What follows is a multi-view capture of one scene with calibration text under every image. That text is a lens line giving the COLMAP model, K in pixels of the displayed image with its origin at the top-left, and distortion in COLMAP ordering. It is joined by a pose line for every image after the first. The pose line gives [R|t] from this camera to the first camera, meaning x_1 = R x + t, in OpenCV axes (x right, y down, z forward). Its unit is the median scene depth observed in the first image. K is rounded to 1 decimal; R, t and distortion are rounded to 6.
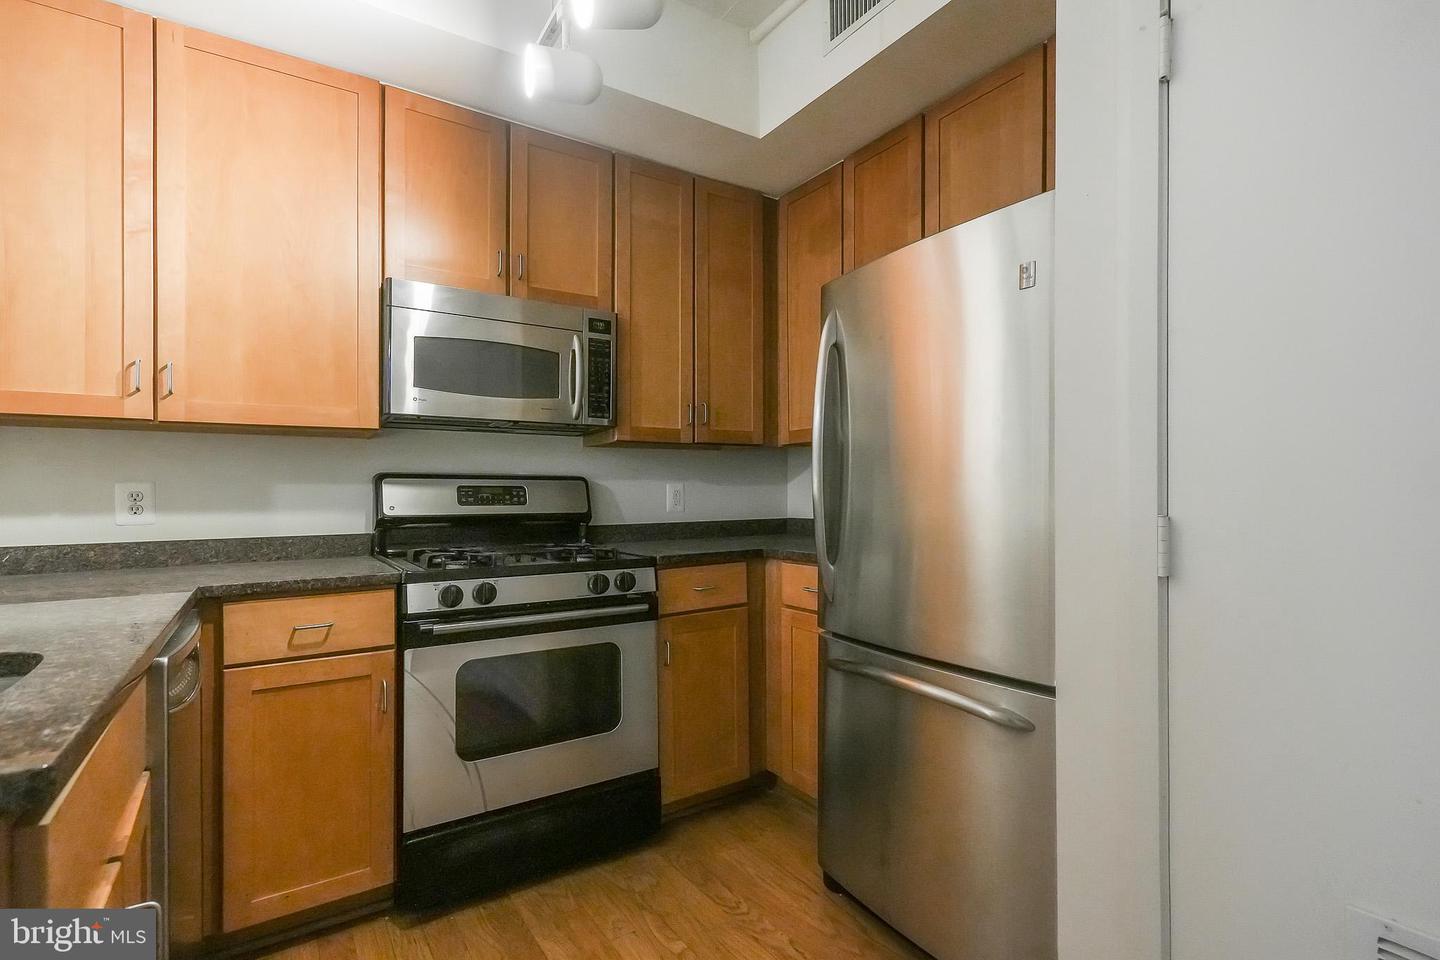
lens RADIAL K [[684.7, 0, 715.0], [0, 684.7, 500.3], [0, 0, 1]] dist [0.001795, 0.000232]
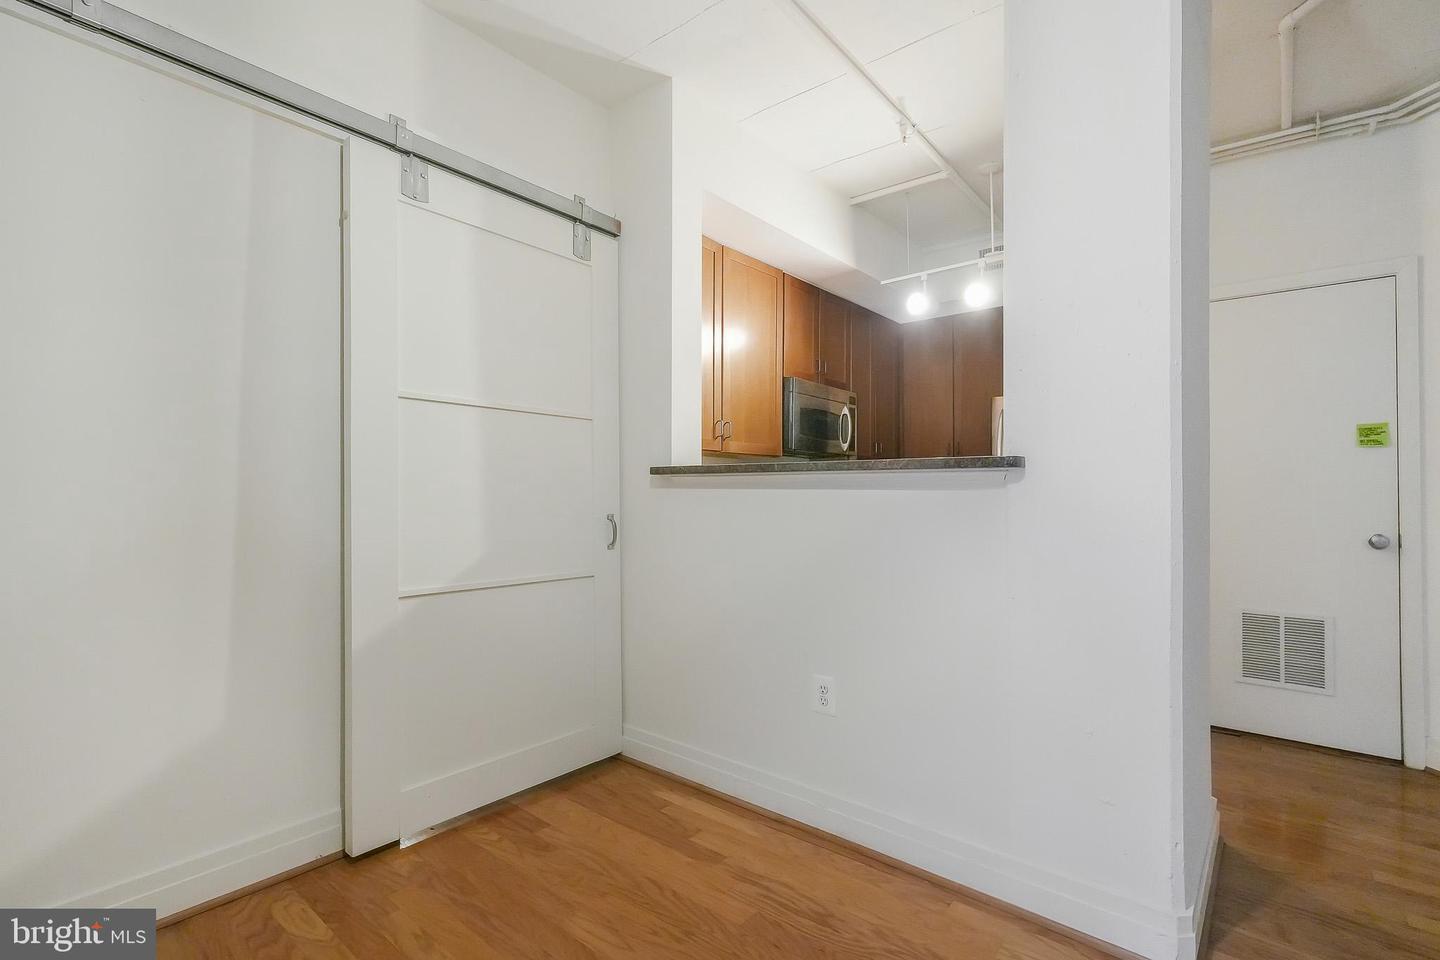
lens RADIAL K [[672.7, 0, 722.4], [0, 672.7, 491.0], [0, 0, 1]] dist [-0.001872, 0.000291]
pose [[0.958304, 0.013937, 0.285411, -1.073432], [-0.010995, 0.999869, -0.011907, 0.012095], [-0.285539, 0.008272, 0.958331, -0.655826]]
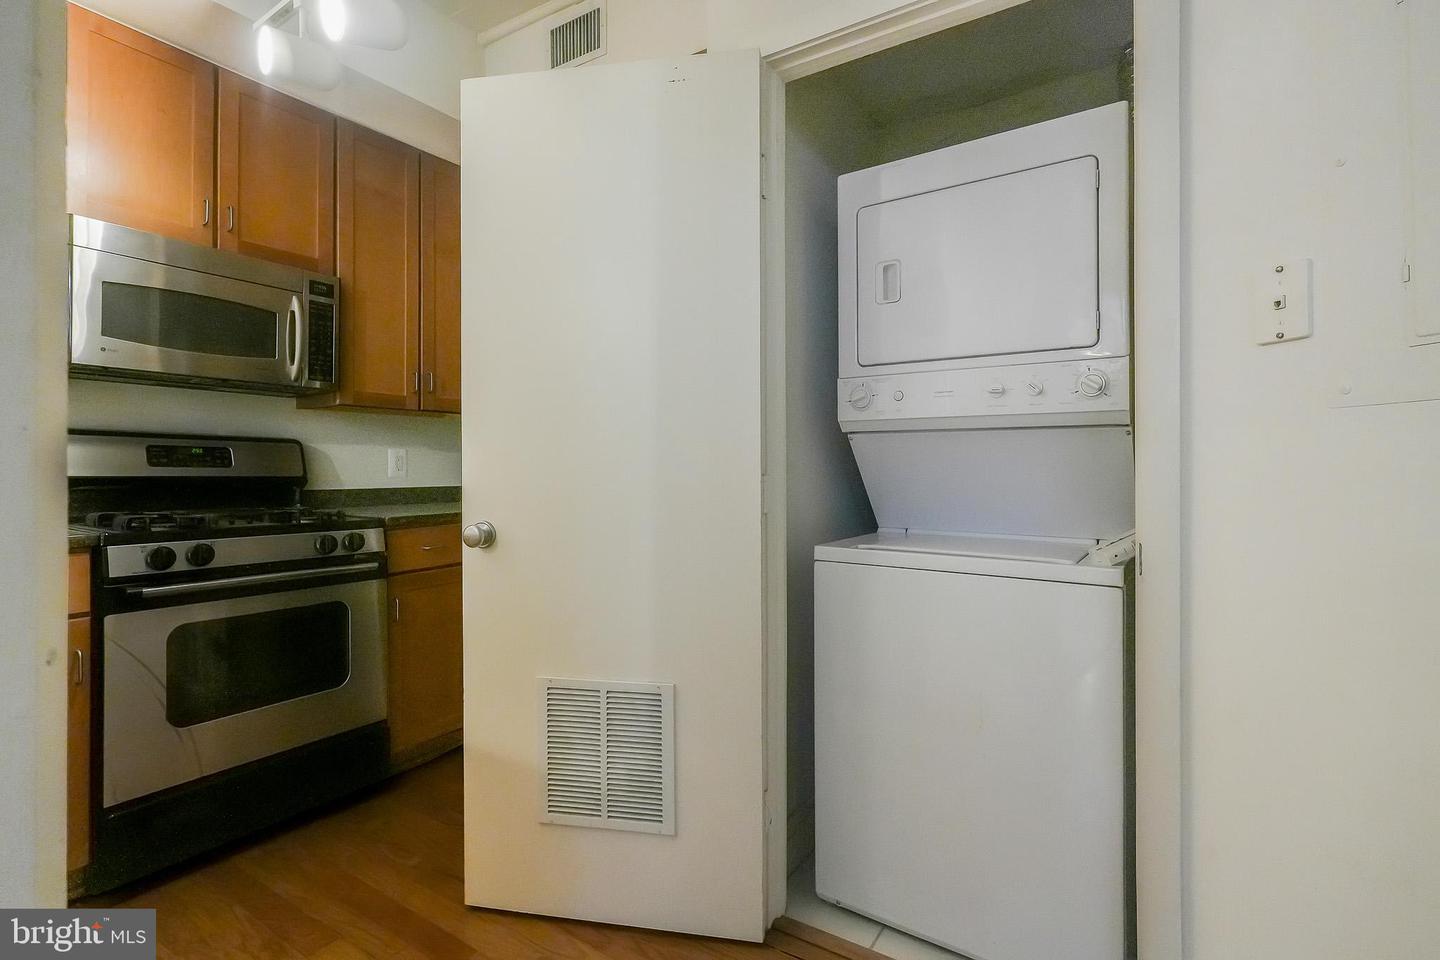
lens RADIAL K [[683.0, 0, 692.0], [0, 683.0, 490.6], [0, 0, 1]] dist [-0.000370, 0.000006]
pose [[0.928558, 0.001679, 0.371185, -0.037962], [-0.011647, 0.999629, 0.024616, 0.009470], [-0.371006, -0.027181, 0.928233, -0.141951]]
